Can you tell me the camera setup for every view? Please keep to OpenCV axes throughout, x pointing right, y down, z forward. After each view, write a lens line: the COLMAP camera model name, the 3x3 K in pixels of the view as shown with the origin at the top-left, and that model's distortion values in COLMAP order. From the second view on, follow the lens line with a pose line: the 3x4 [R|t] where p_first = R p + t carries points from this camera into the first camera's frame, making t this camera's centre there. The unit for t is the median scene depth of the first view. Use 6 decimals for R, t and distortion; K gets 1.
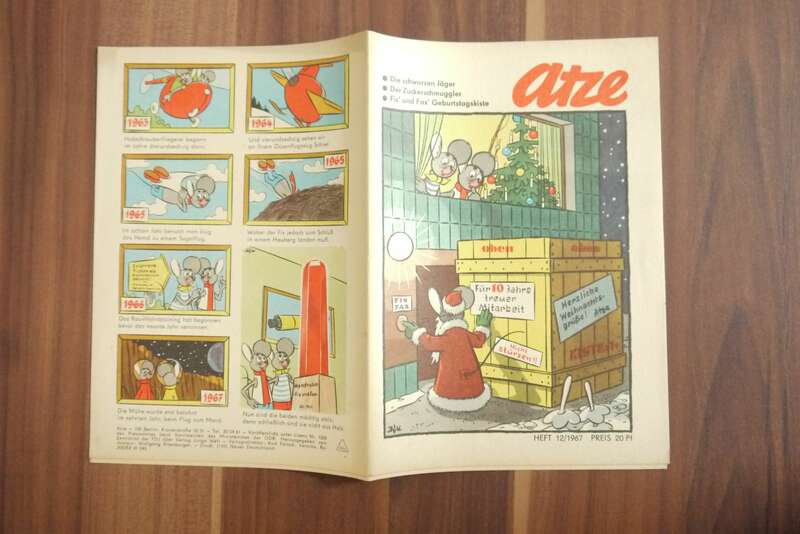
lens RADIAL K [[843.0, 0, 394.5], [0, 843.0, 274.9], [0, 0, 1]] dist [0.047187, 0.000000]
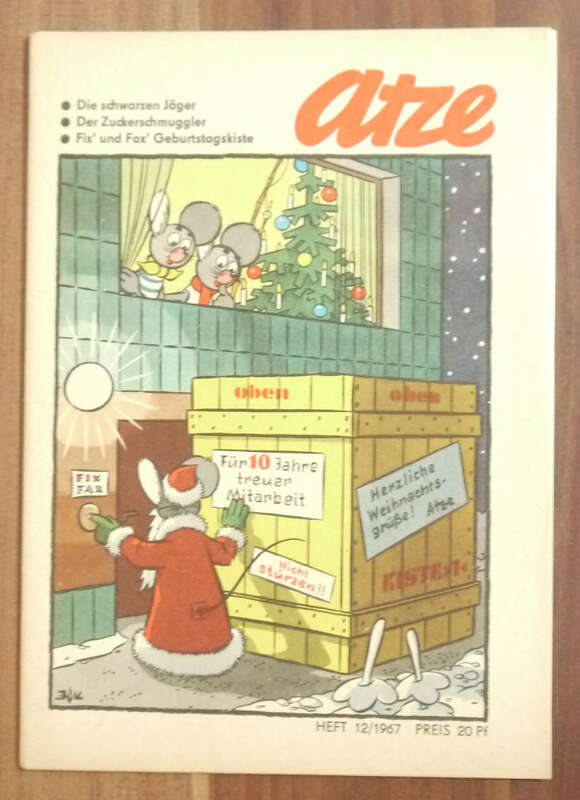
lens RADIAL K [[932.3, 0, 285.6], [0, 932.3, 400.5], [0, 0, 1]] dist [0.015494, 0.000000]
pose [[0.986953, 0.031230, 0.157949, 0.040499], [-0.024727, 0.998770, -0.042974, 0.000944], [-0.159097, 0.038508, 0.986512, 0.392877]]
